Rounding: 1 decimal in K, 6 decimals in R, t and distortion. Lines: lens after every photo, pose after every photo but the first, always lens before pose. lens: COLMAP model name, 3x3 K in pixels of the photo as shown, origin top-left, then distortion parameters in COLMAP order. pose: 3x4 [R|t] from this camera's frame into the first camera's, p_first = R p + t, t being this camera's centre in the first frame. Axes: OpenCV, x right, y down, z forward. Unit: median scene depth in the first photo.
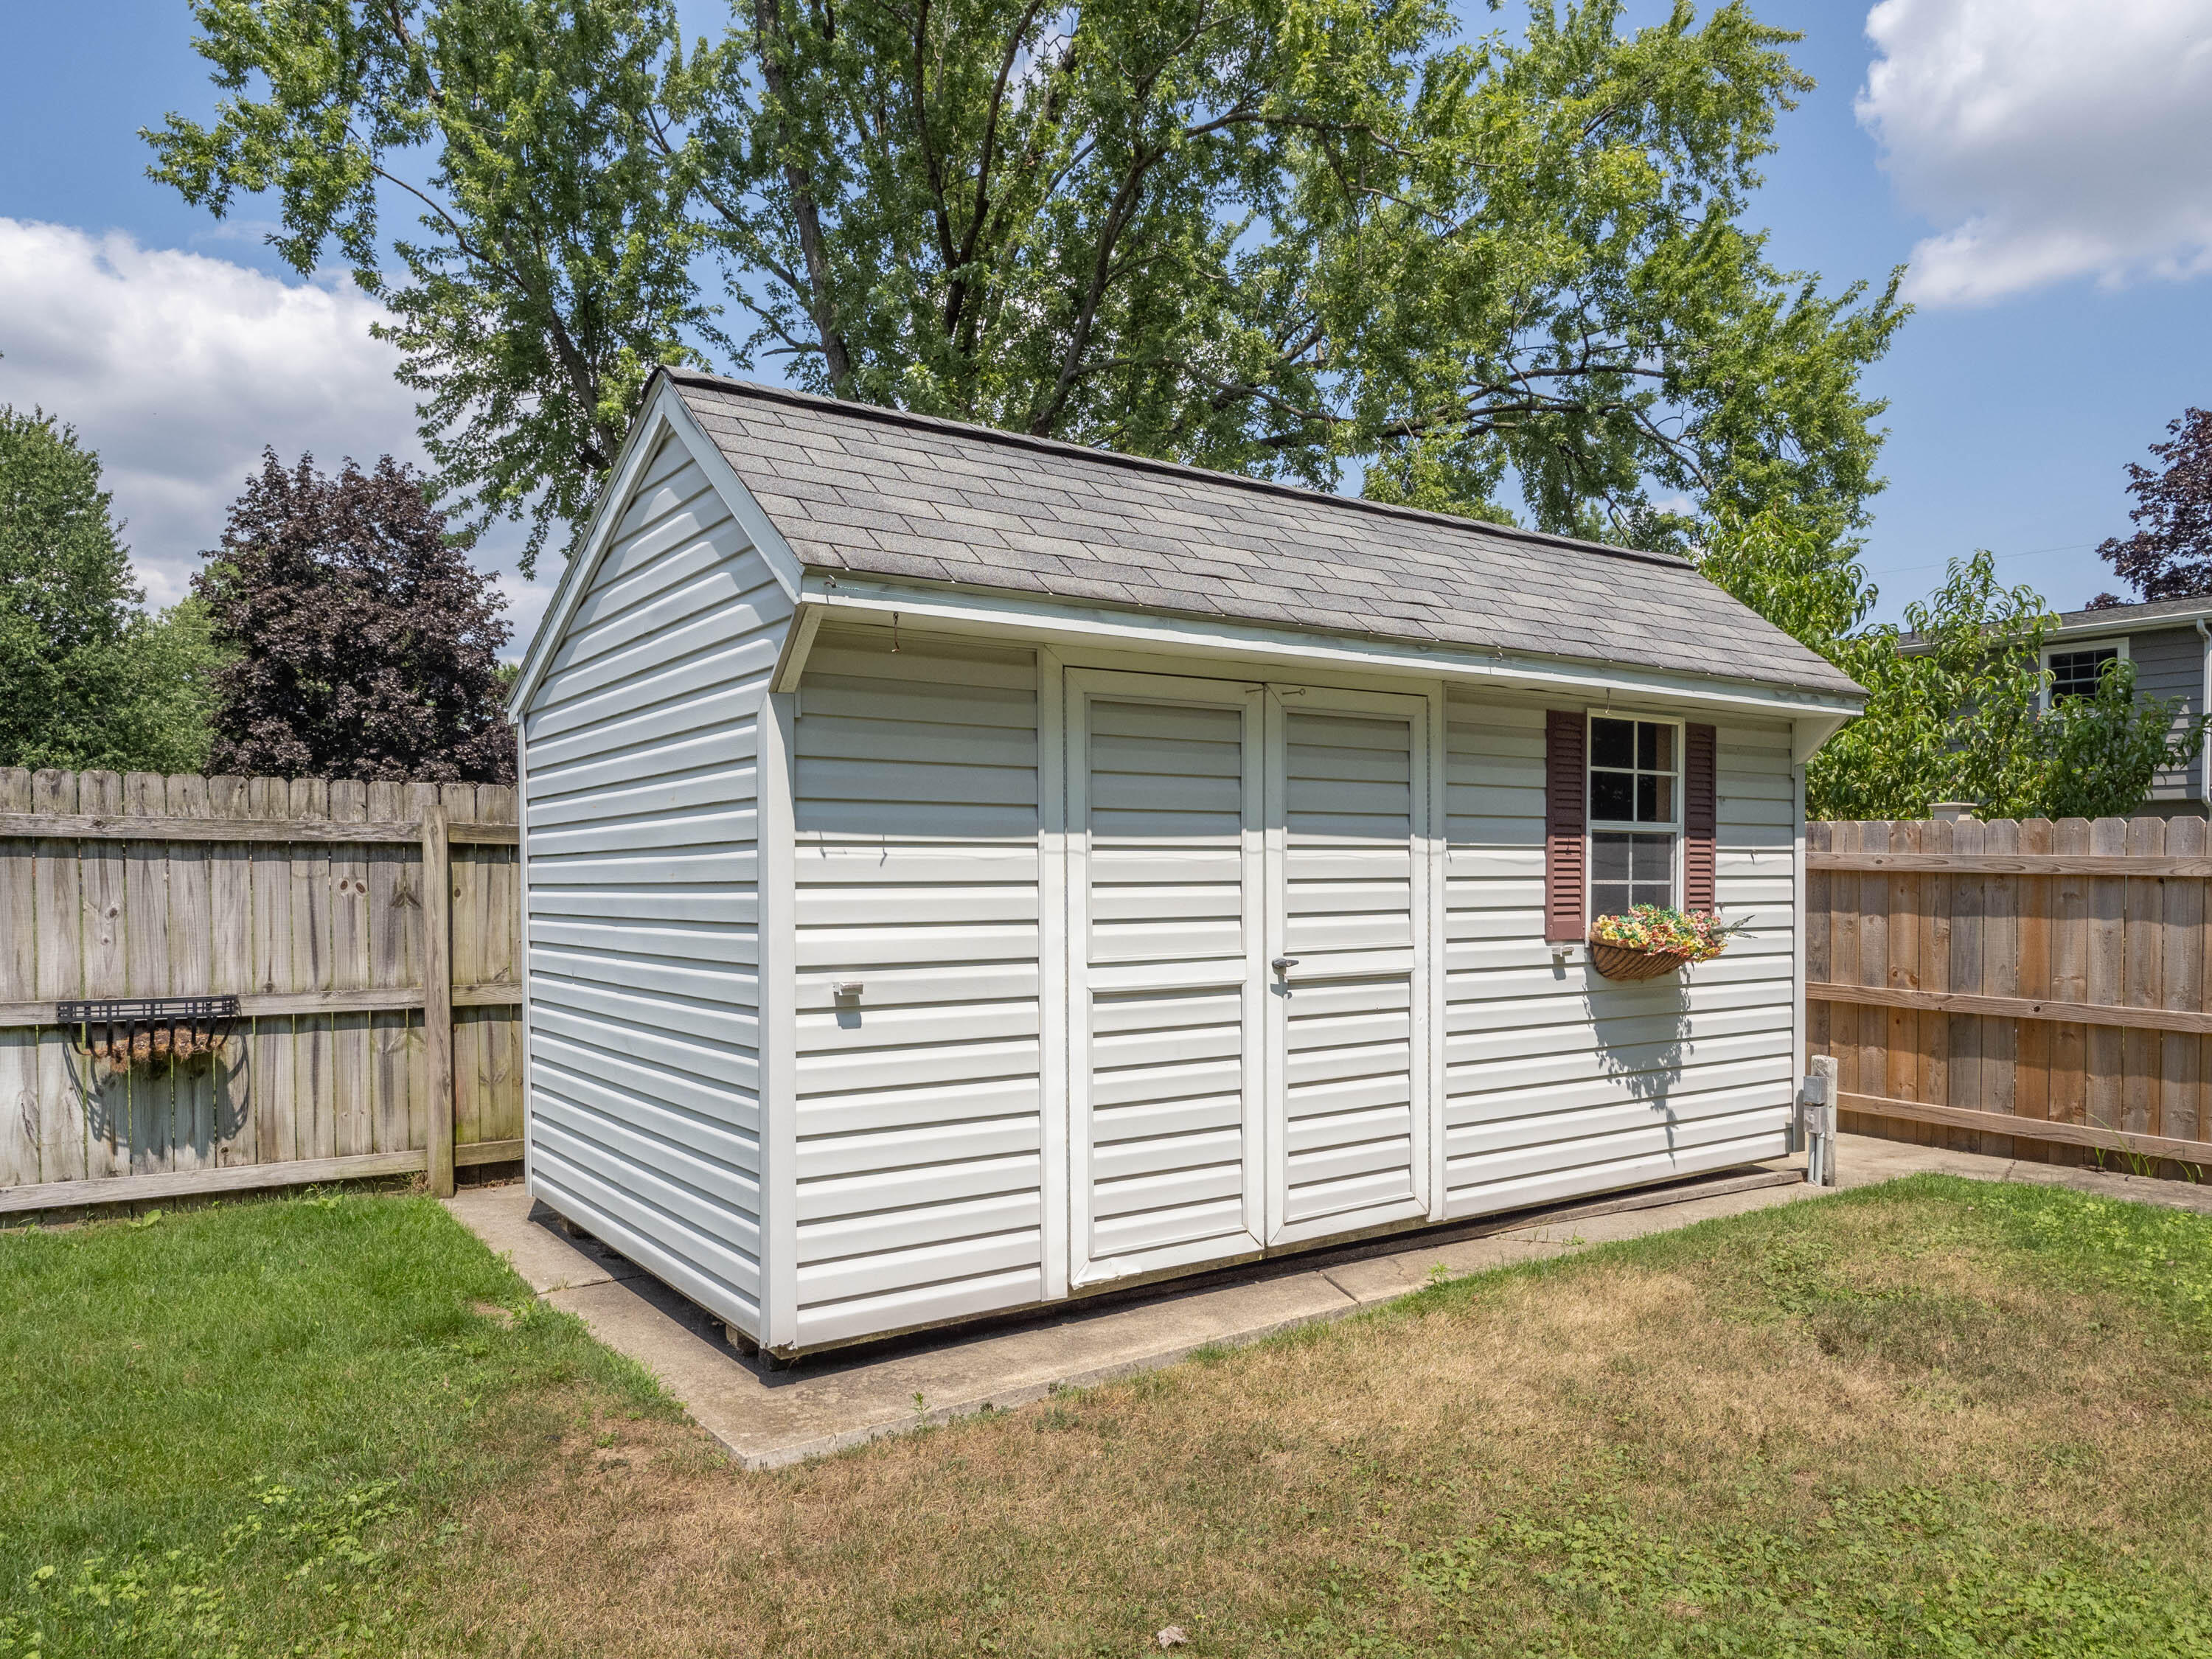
lens RADIAL K [[1475.8, 0, 1018.7], [0, 1475.8, 928.1], [0, 0, 1]] dist [0.011353, -0.000689]
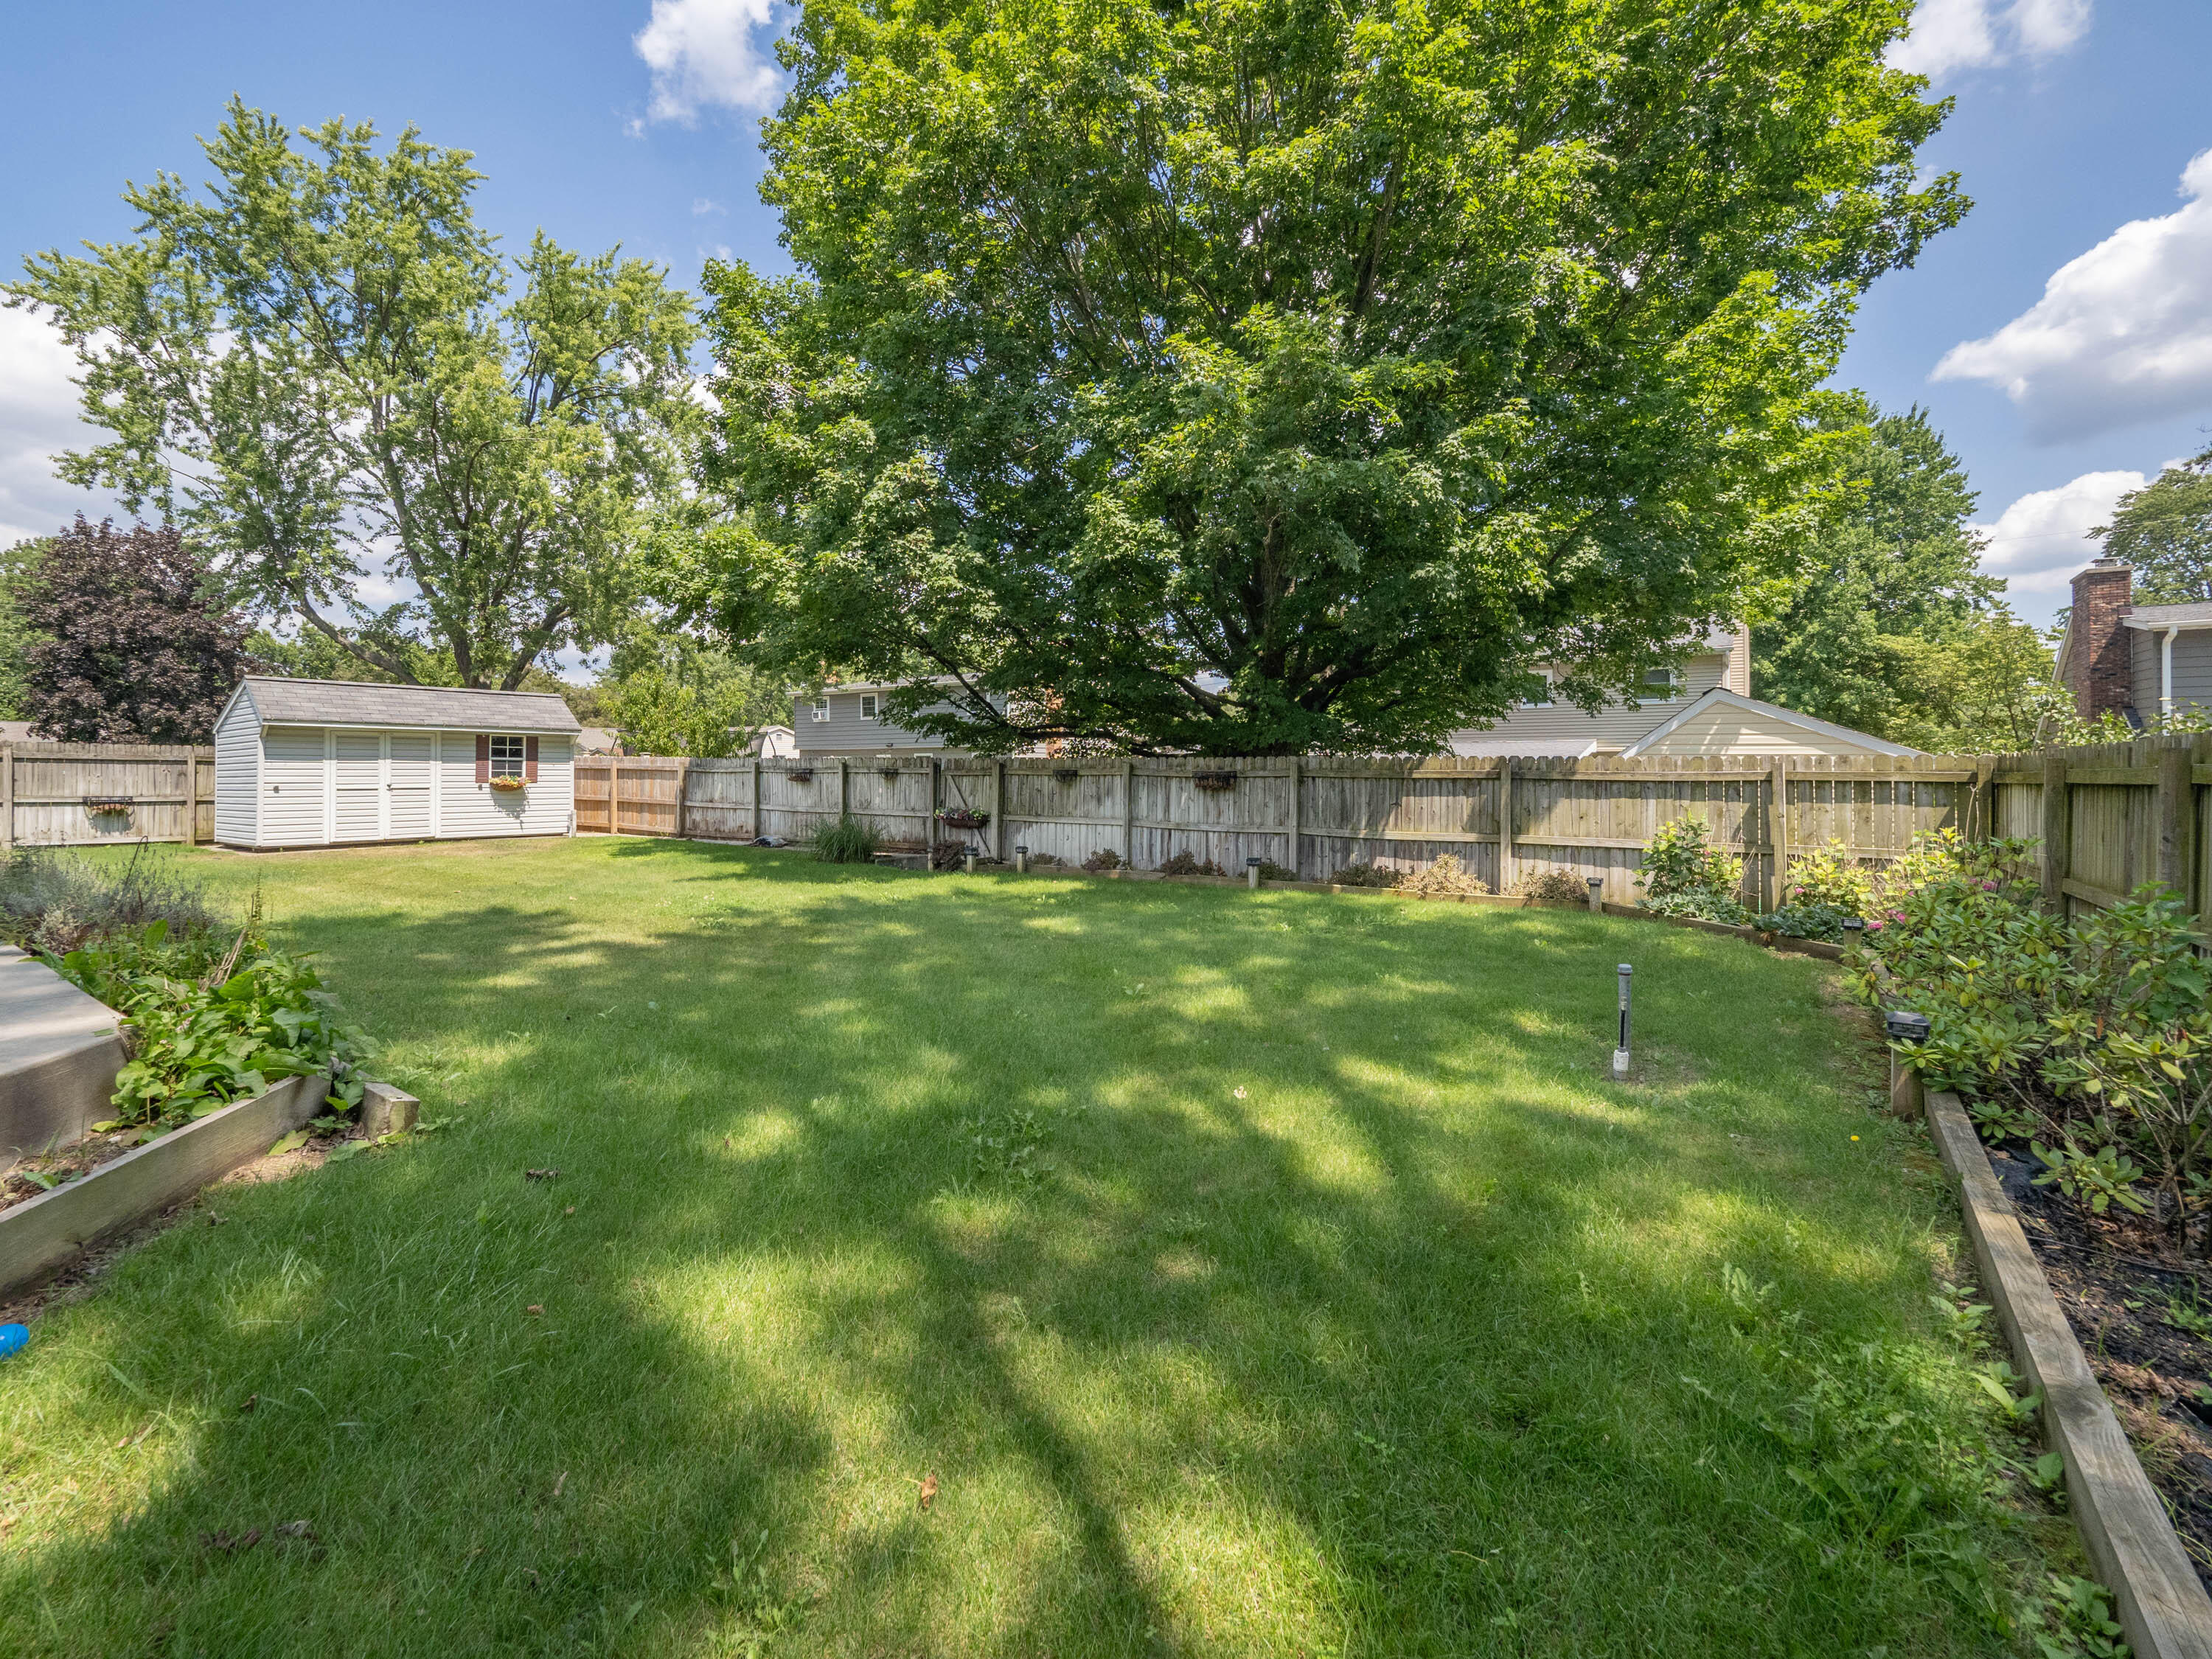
lens RADIAL K [[991.7, 0, 1084.5], [0, 991.7, 767.8], [0, 0, 1]] dist [-0.005389, 0.000362]
pose [[0.938007, 0.004477, 0.346588, 0.993968], [0.011480, 0.998967, -0.043974, 0.113534], [-0.346427, 0.045226, 0.936986, -2.459606]]
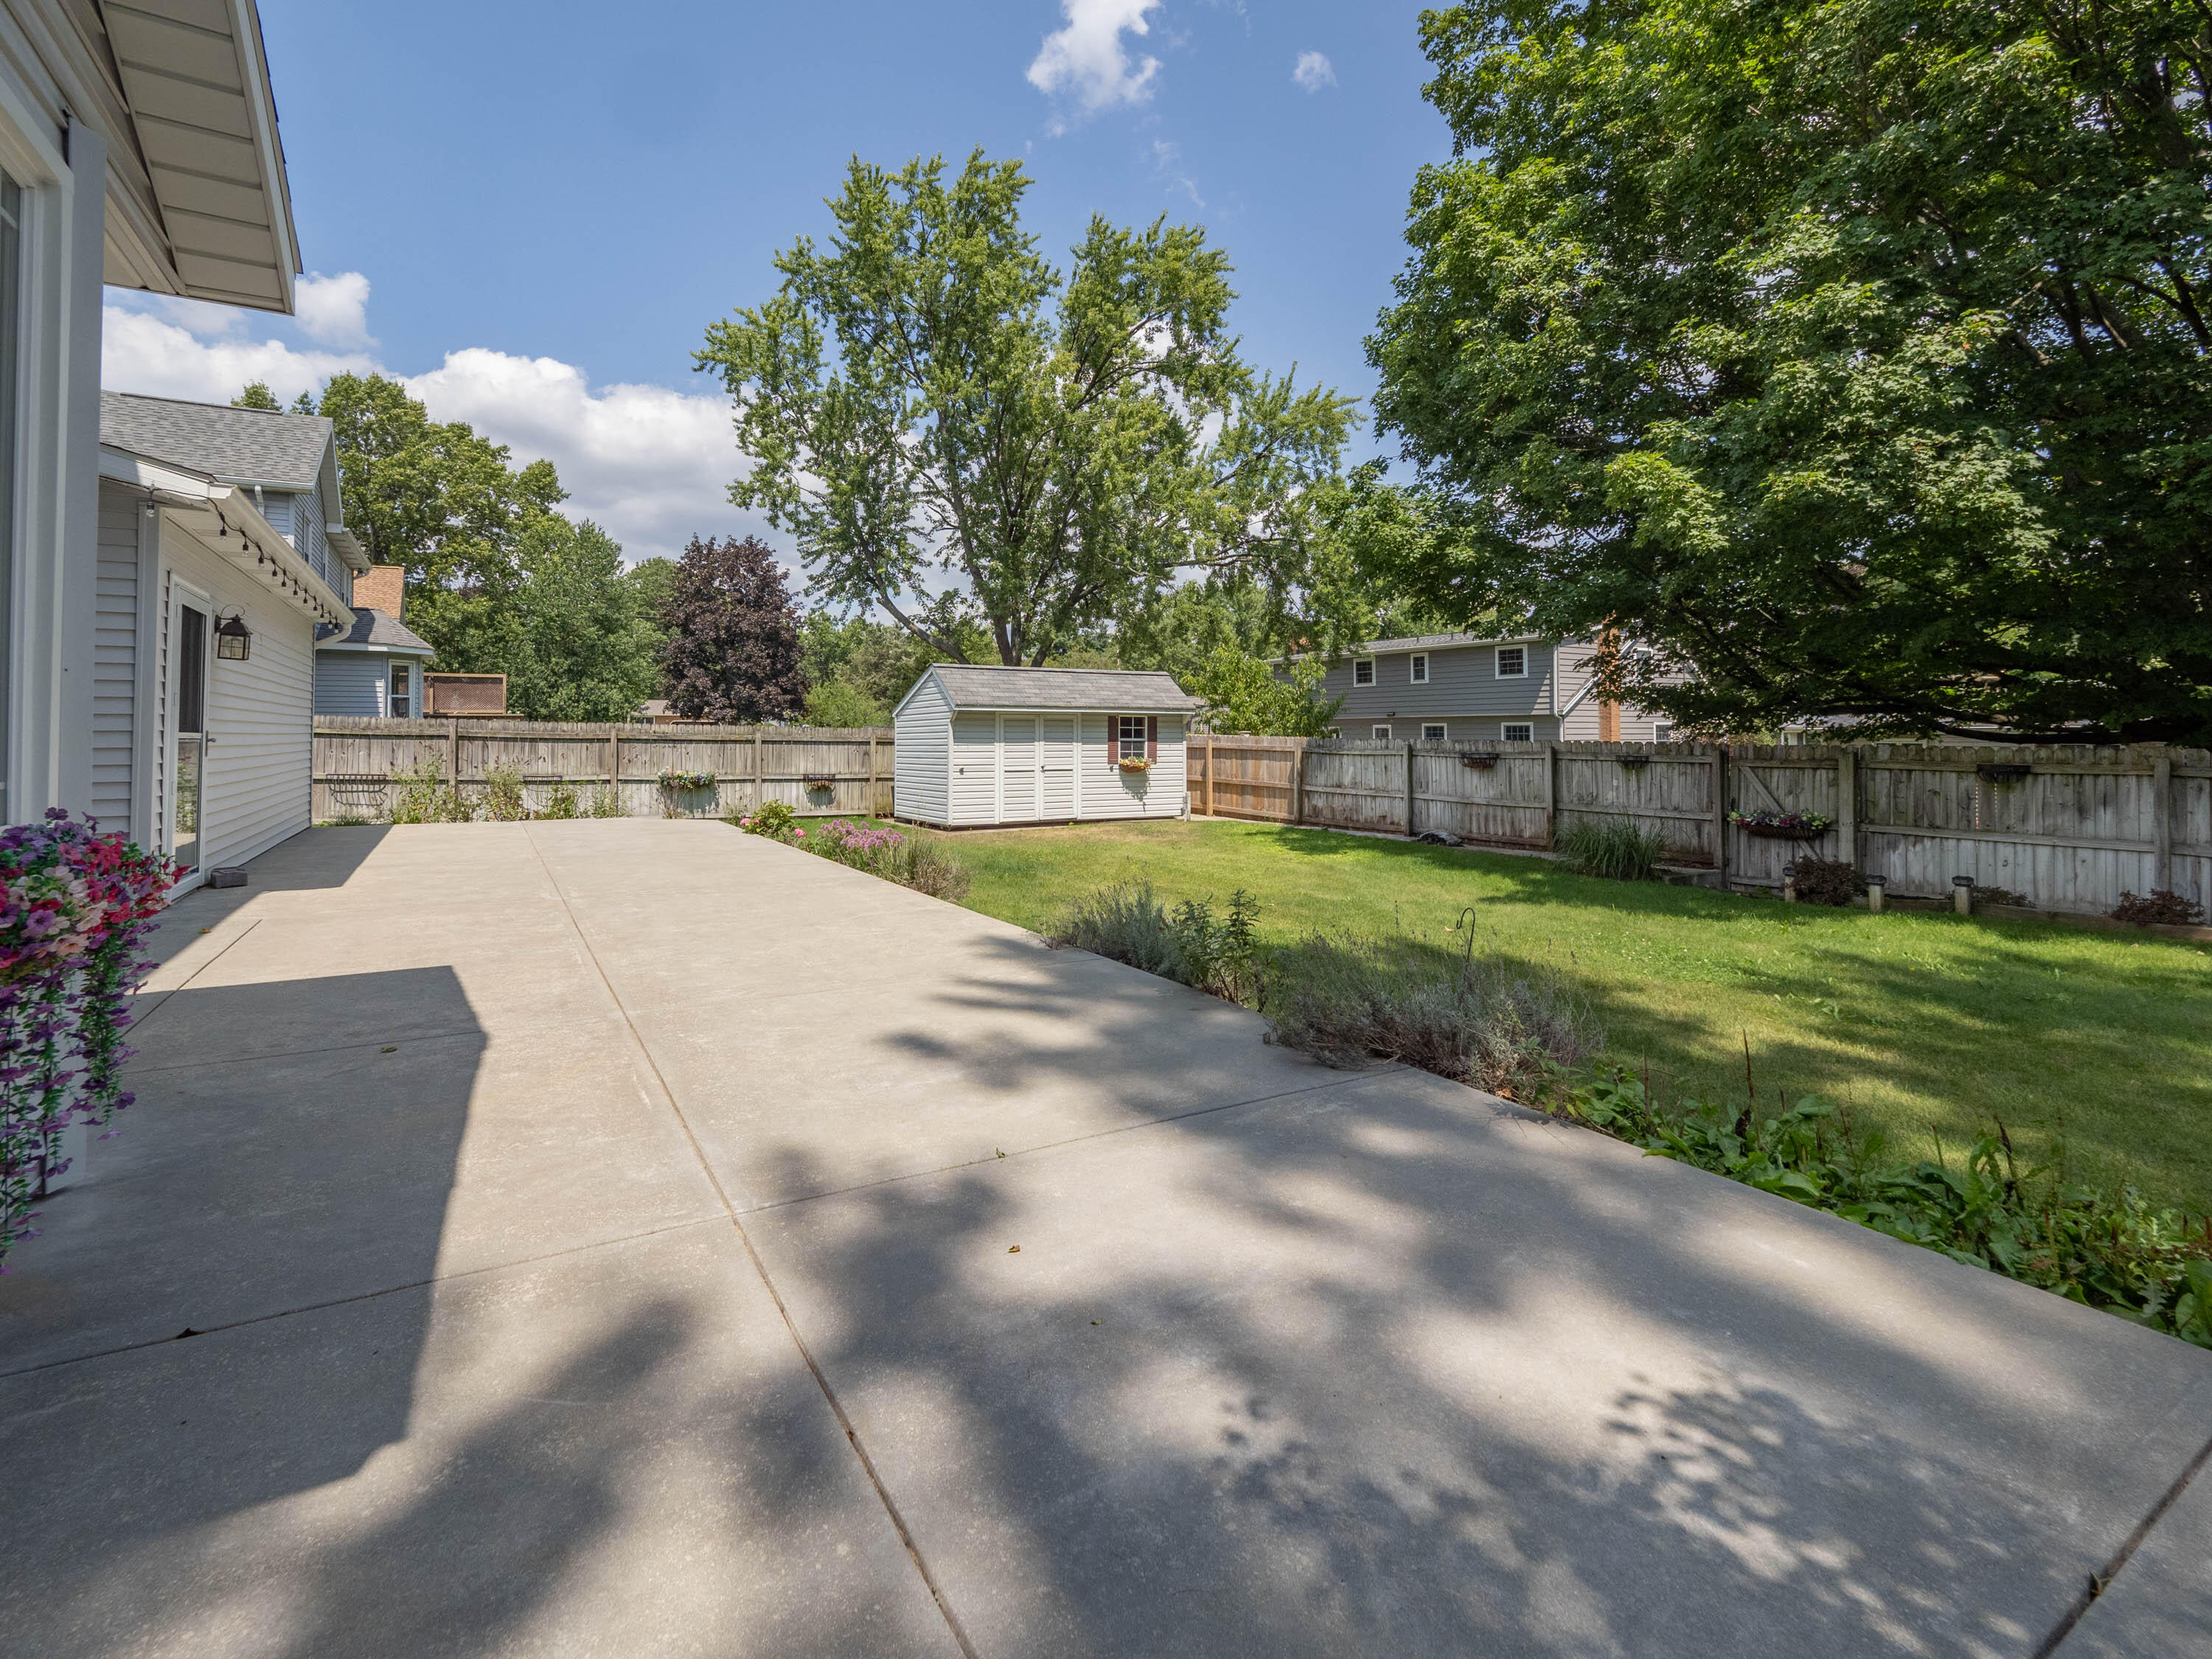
lens RADIAL K [[991.7, 0, 998.9], [0, 991.7, 719.4], [0, 0, 1]] dist [-0.005389, 0.000362]
pose [[0.995706, 0.002738, -0.092527, 0.271501], [-0.007981, 0.998380, -0.056342, 0.044196], [0.092223, 0.056838, 0.994115, -2.007869]]
